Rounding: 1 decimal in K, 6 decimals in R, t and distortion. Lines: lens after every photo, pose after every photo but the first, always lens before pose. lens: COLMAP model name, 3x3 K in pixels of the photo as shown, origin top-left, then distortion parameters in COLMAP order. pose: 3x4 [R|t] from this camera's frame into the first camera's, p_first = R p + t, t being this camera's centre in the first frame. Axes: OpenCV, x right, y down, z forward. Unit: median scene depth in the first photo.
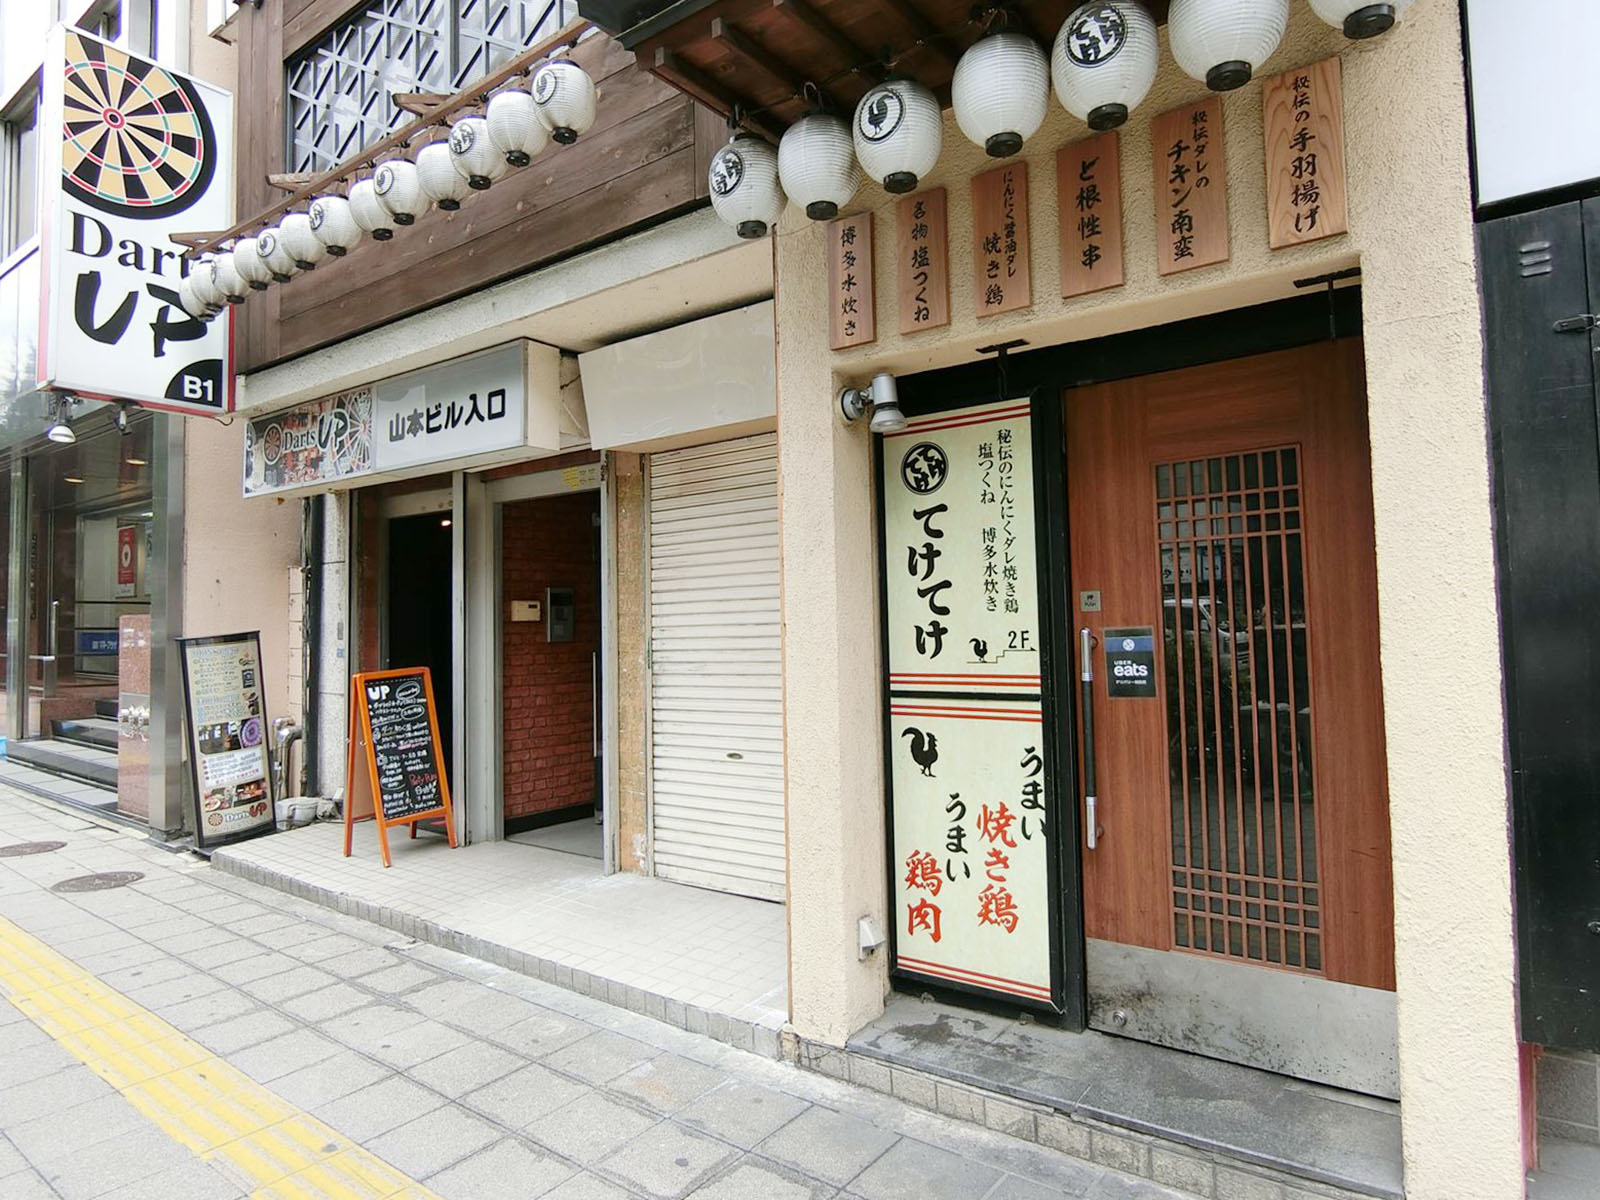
lens RADIAL K [[951.8, 0, 798.1], [0, 951.8, 594.7], [0, 0, 1]] dist [-0.021930, 0.000998]
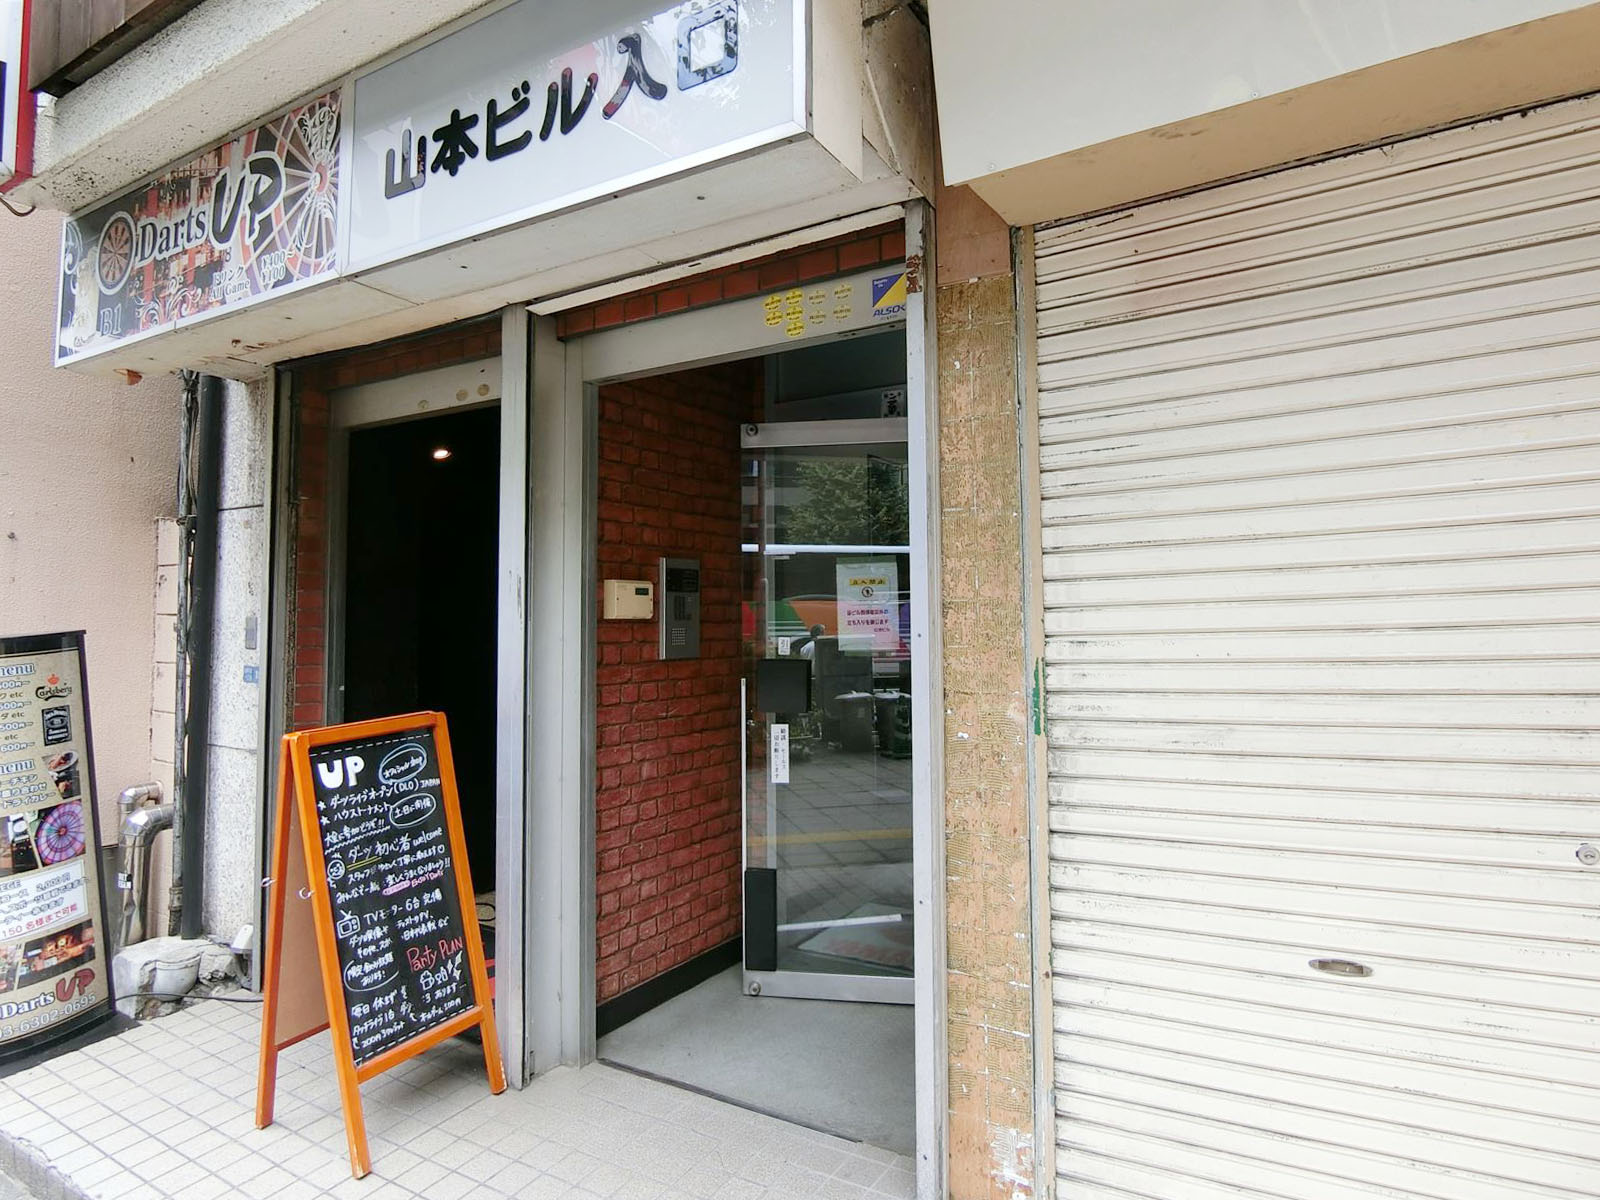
lens RADIAL K [[889.5, 0, 800.0], [0, 889.5, 600.0], [0, 0, 1]] dist [-0.032121, 0.007827]
pose [[0.993526, 0.016510, 0.112400, -0.243955], [-0.016069, 0.999859, -0.004824, 0.017849], [-0.112464, 0.002987, 0.993651, 0.497070]]
